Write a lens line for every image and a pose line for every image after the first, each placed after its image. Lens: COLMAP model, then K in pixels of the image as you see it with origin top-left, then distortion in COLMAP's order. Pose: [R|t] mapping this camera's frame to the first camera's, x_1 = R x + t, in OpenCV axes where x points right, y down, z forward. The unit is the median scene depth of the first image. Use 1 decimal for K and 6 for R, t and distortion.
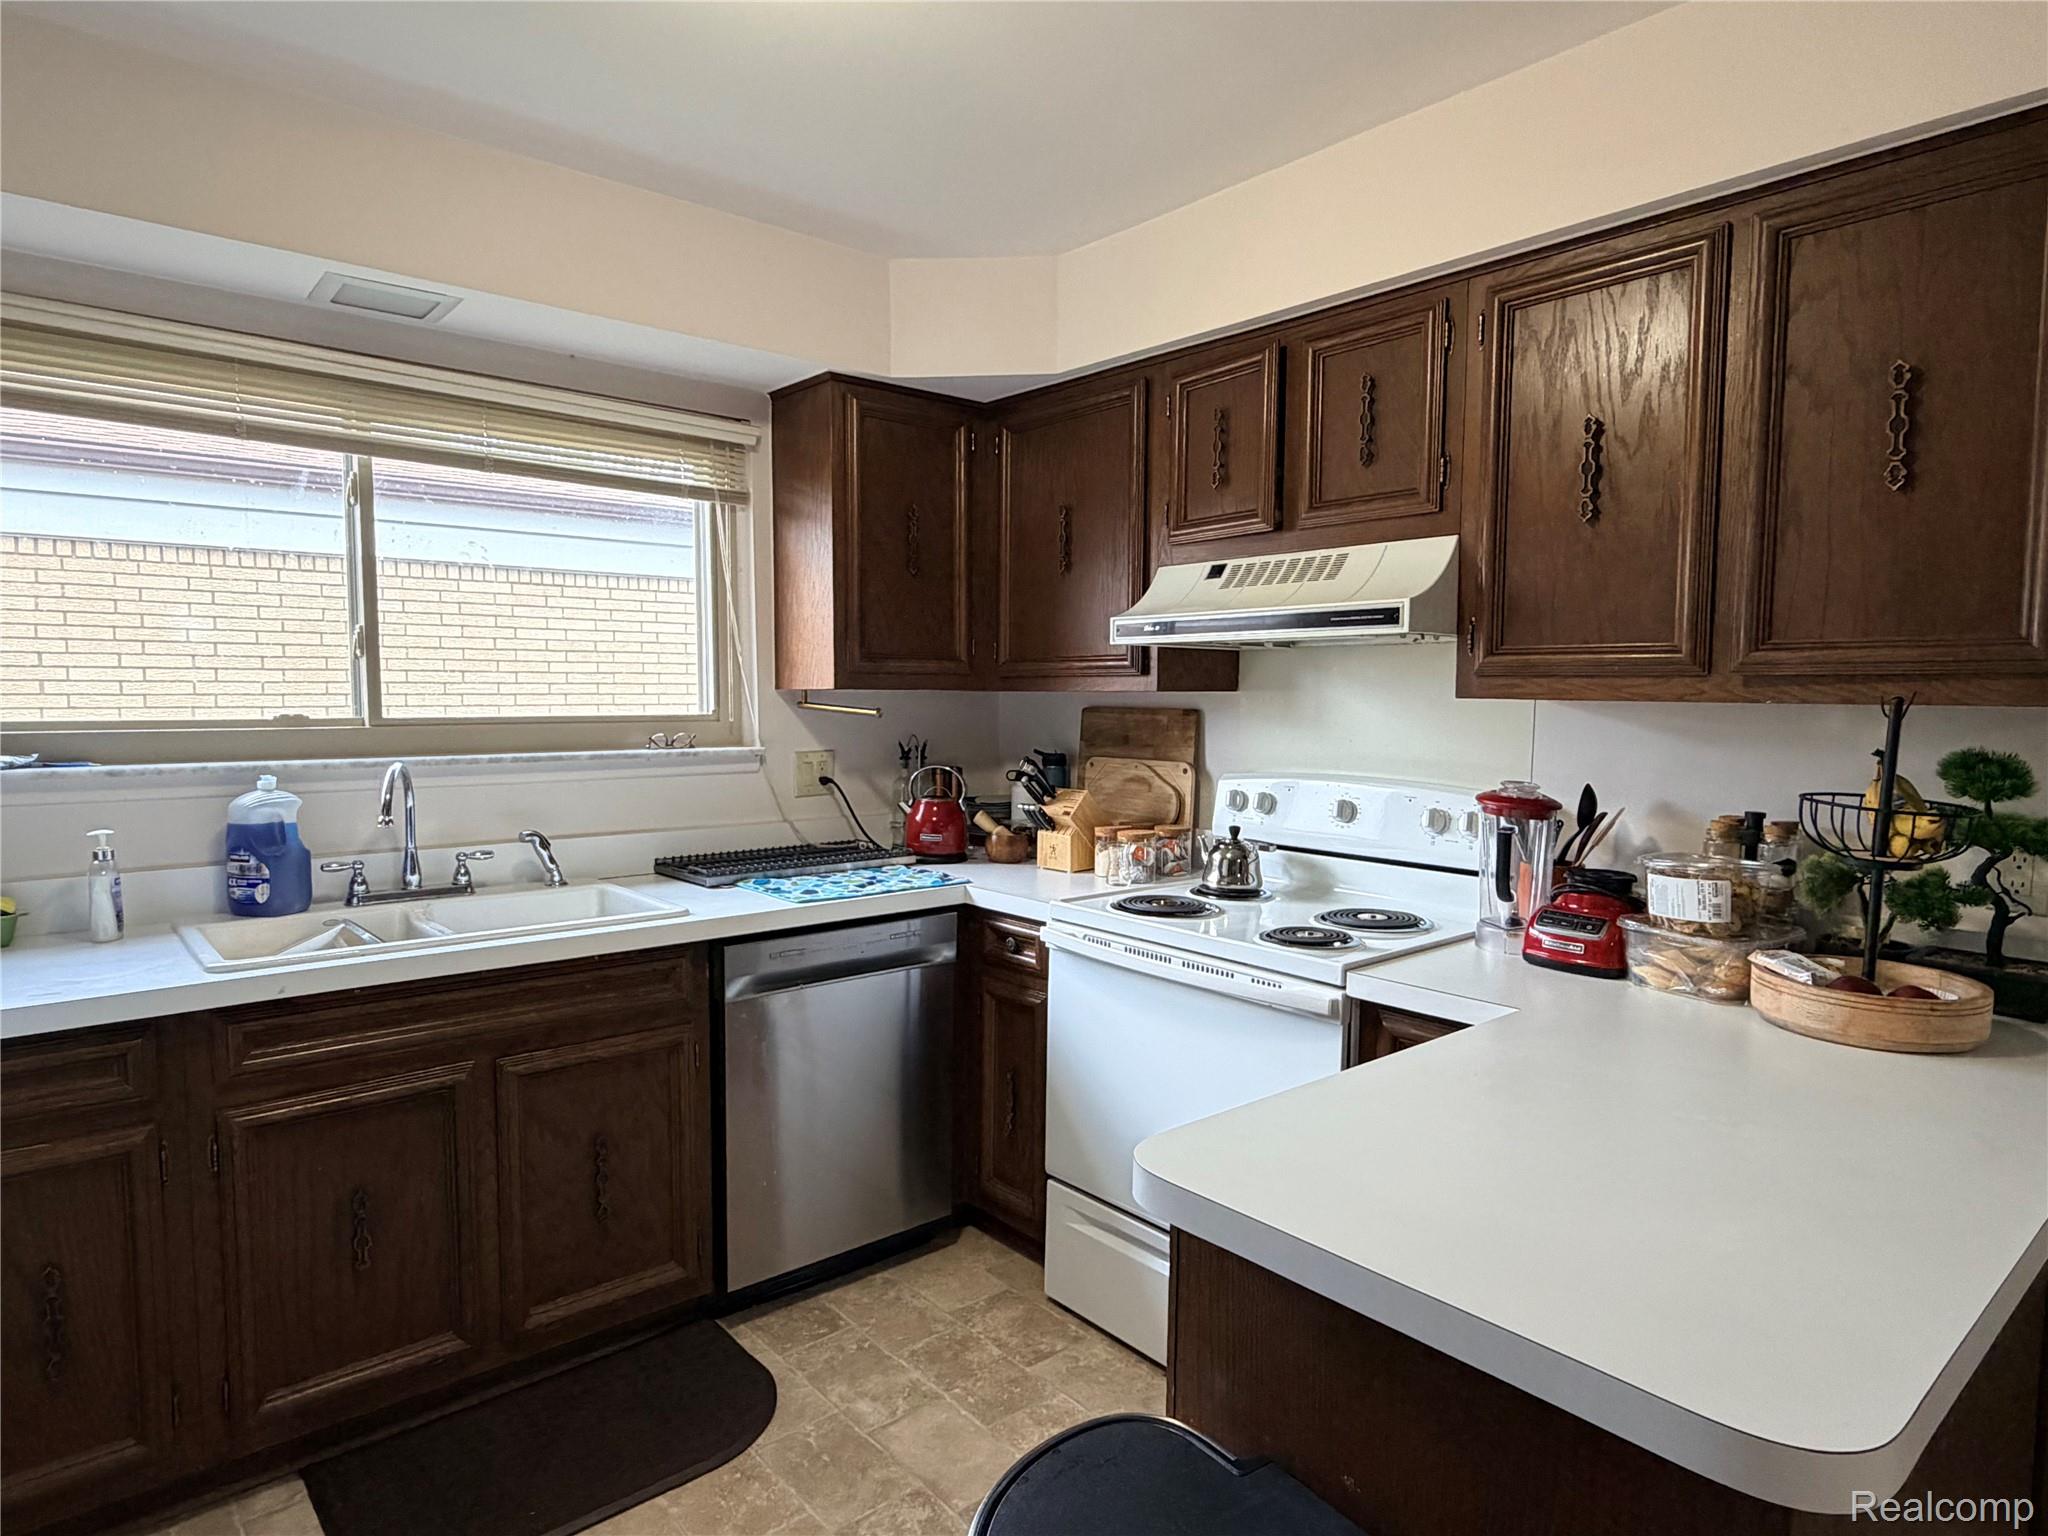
lens RADIAL K [[1171.6, 0, 1020.7], [0, 1171.6, 771.6], [0, 0, 1]] dist [-0.001106, -0.001152]
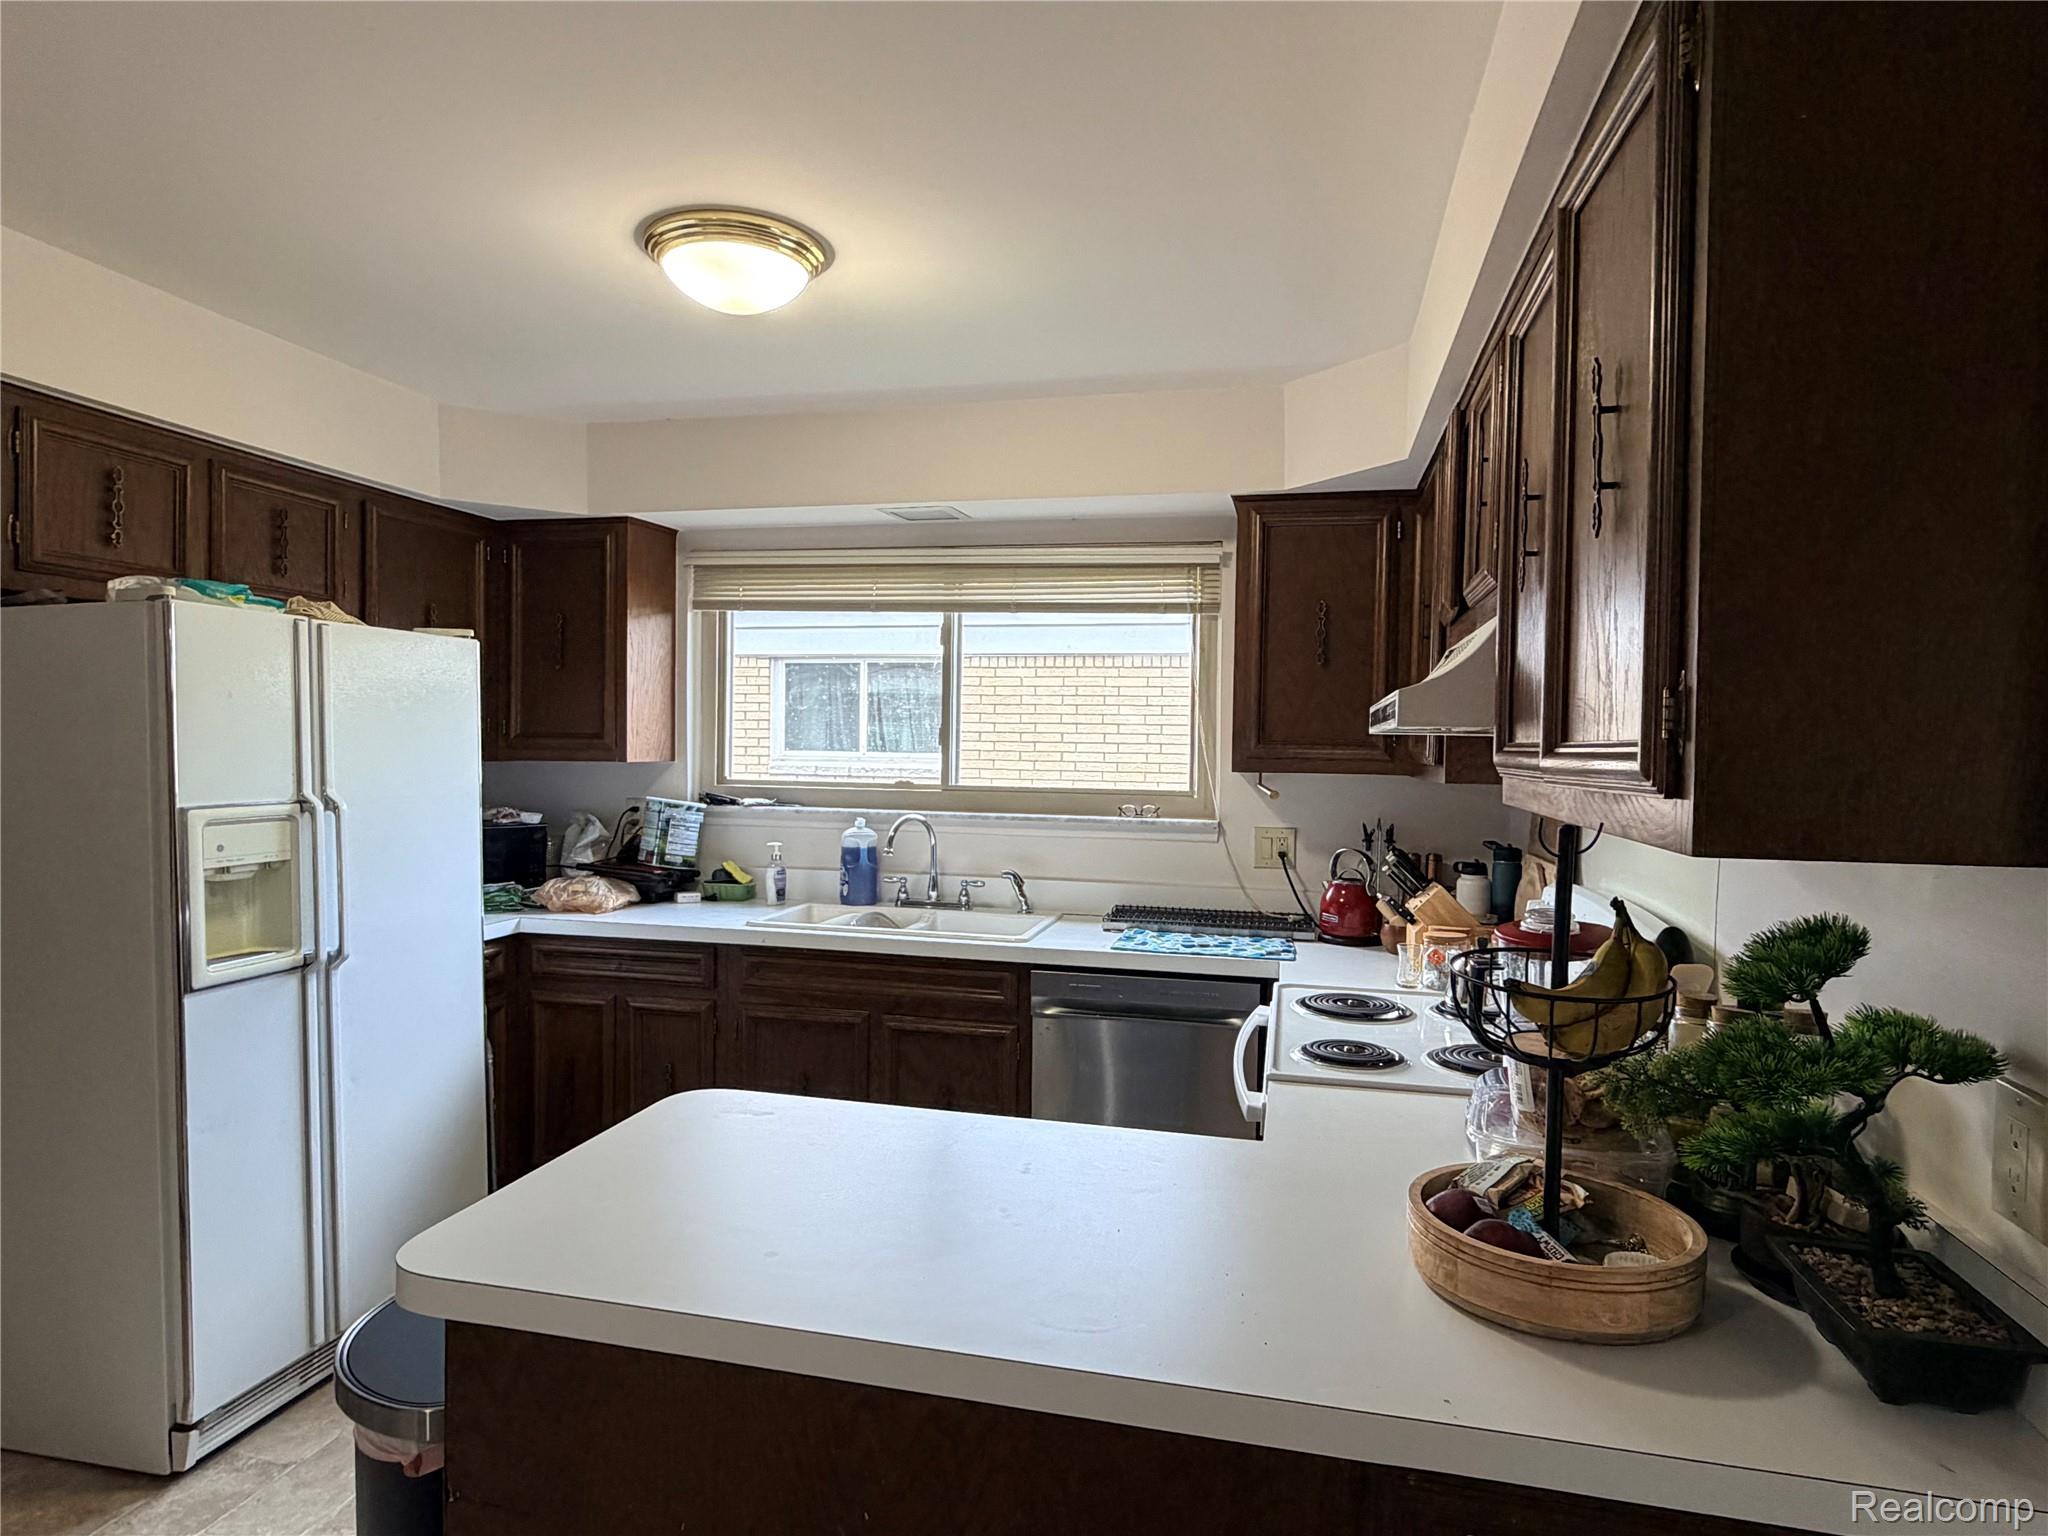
lens RADIAL K [[1171.6, 0, 1015.4], [0, 1171.6, 773.4], [0, 0, 1]] dist [-0.001106, -0.001152]
pose [[0.591018, 0.023939, -0.806303, 0.686726], [-0.069894, 0.997320, -0.021622, -0.033528], [0.803625, 0.069135, 0.591107, 0.184852]]
